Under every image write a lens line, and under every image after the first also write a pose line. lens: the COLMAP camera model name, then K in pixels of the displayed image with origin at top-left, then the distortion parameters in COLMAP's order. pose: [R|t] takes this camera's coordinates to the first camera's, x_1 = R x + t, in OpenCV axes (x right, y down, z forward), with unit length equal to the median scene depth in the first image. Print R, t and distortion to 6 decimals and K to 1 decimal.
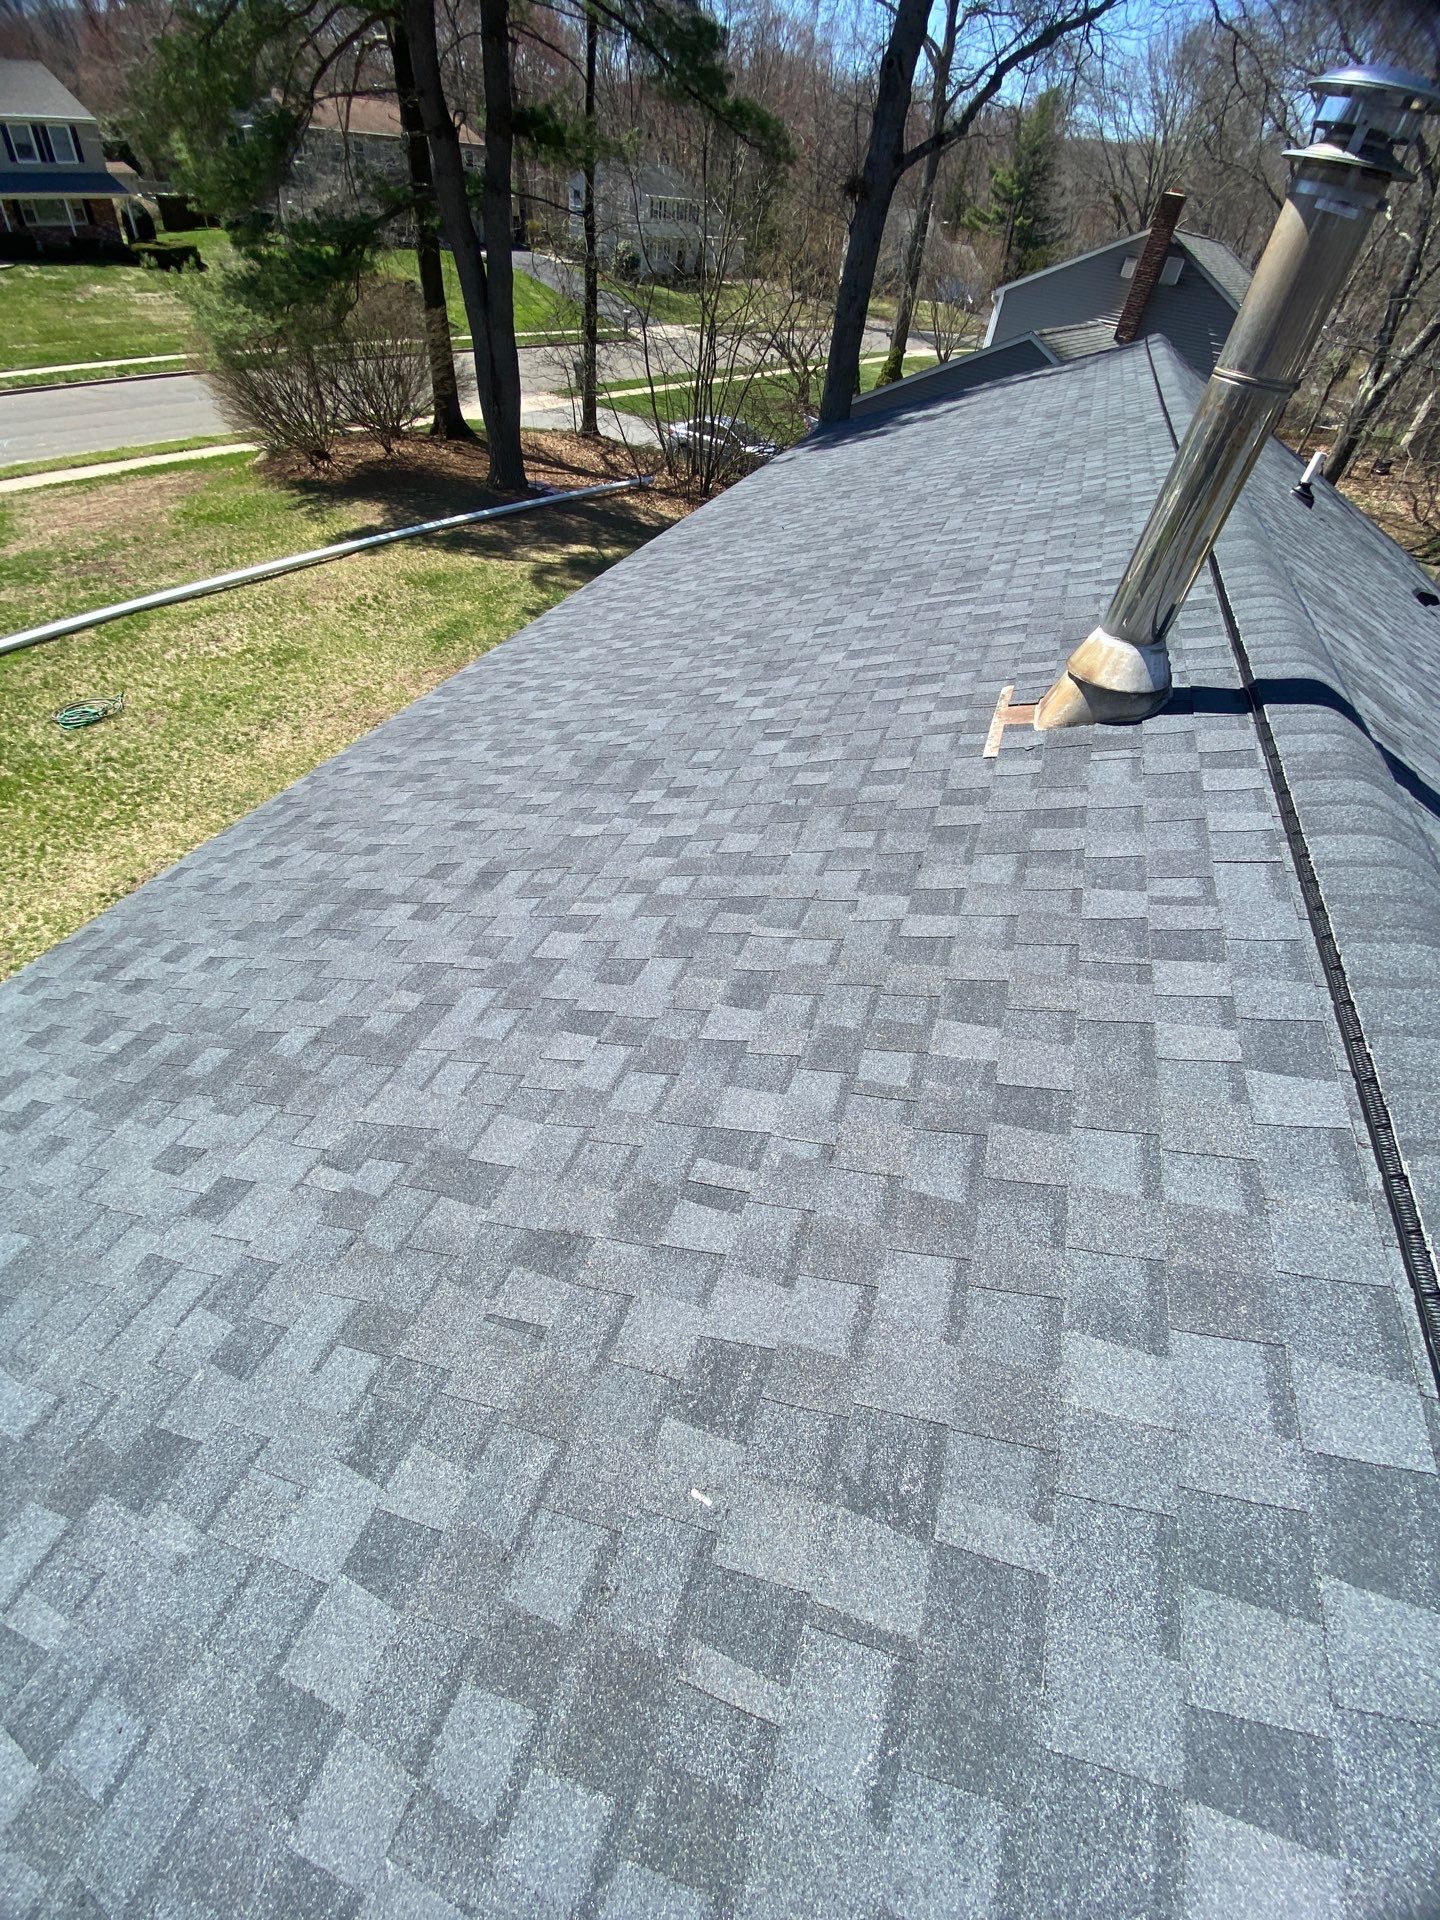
lens RADIAL K [[793.2, 0, 725.0], [0, 793.2, 938.8], [0, 0, 1]] dist [0.021491, -0.023719]
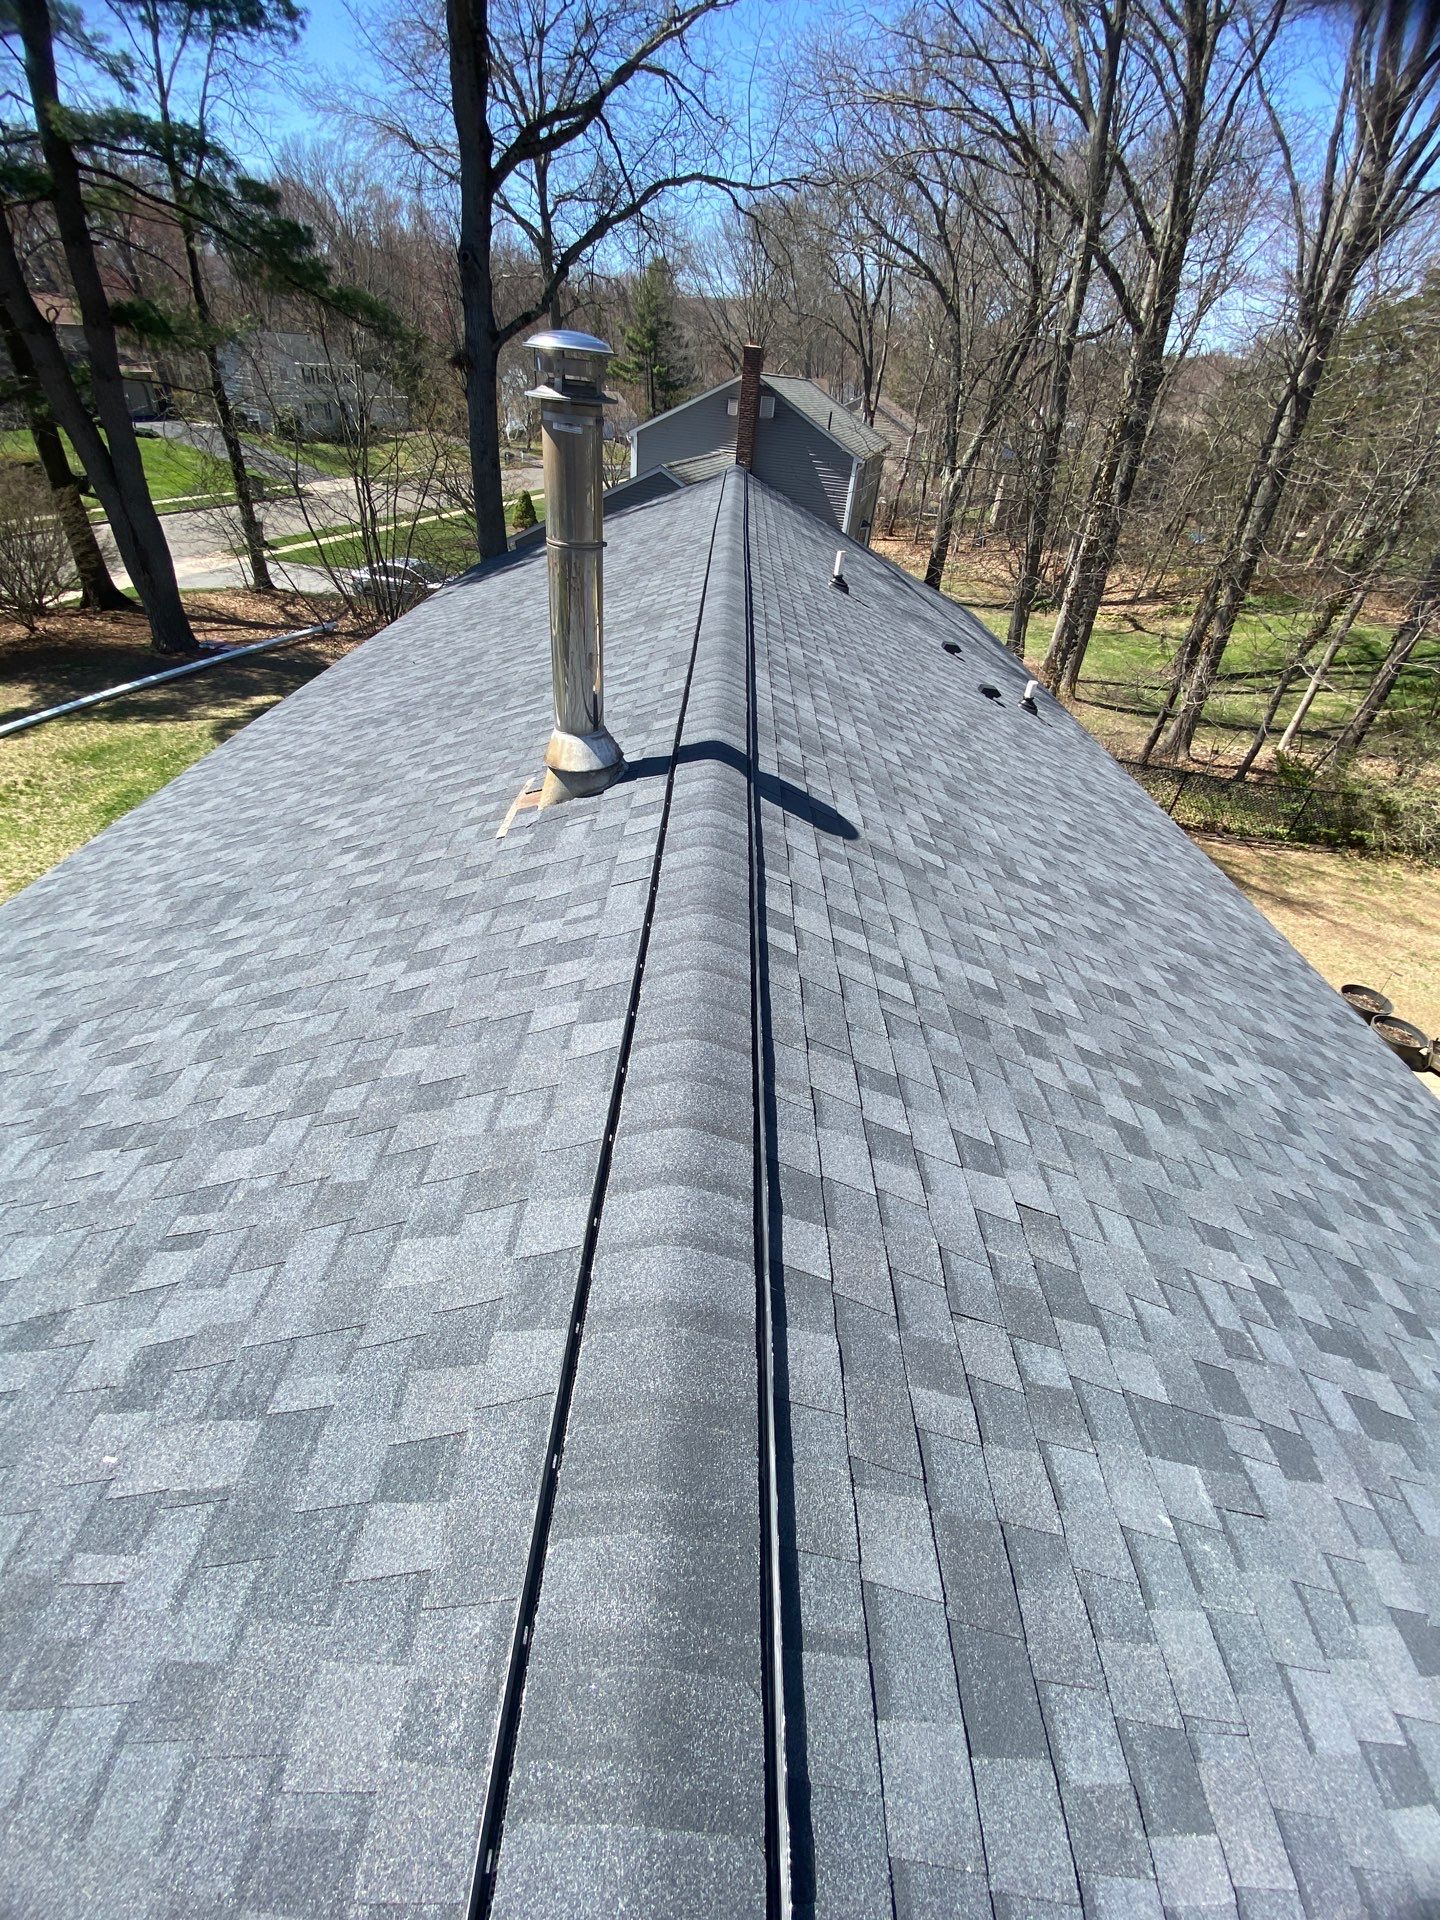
lens RADIAL K [[793.2, 0, 725.0], [0, 793.2, 938.8], [0, 0, 1]] dist [0.021491, -0.023719]
pose [[0.945615, -0.212102, 0.246629, 0.163375], [0.239377, 0.967102, -0.086099, 0.055359], [-0.220254, 0.140454, 0.965278, -0.112232]]
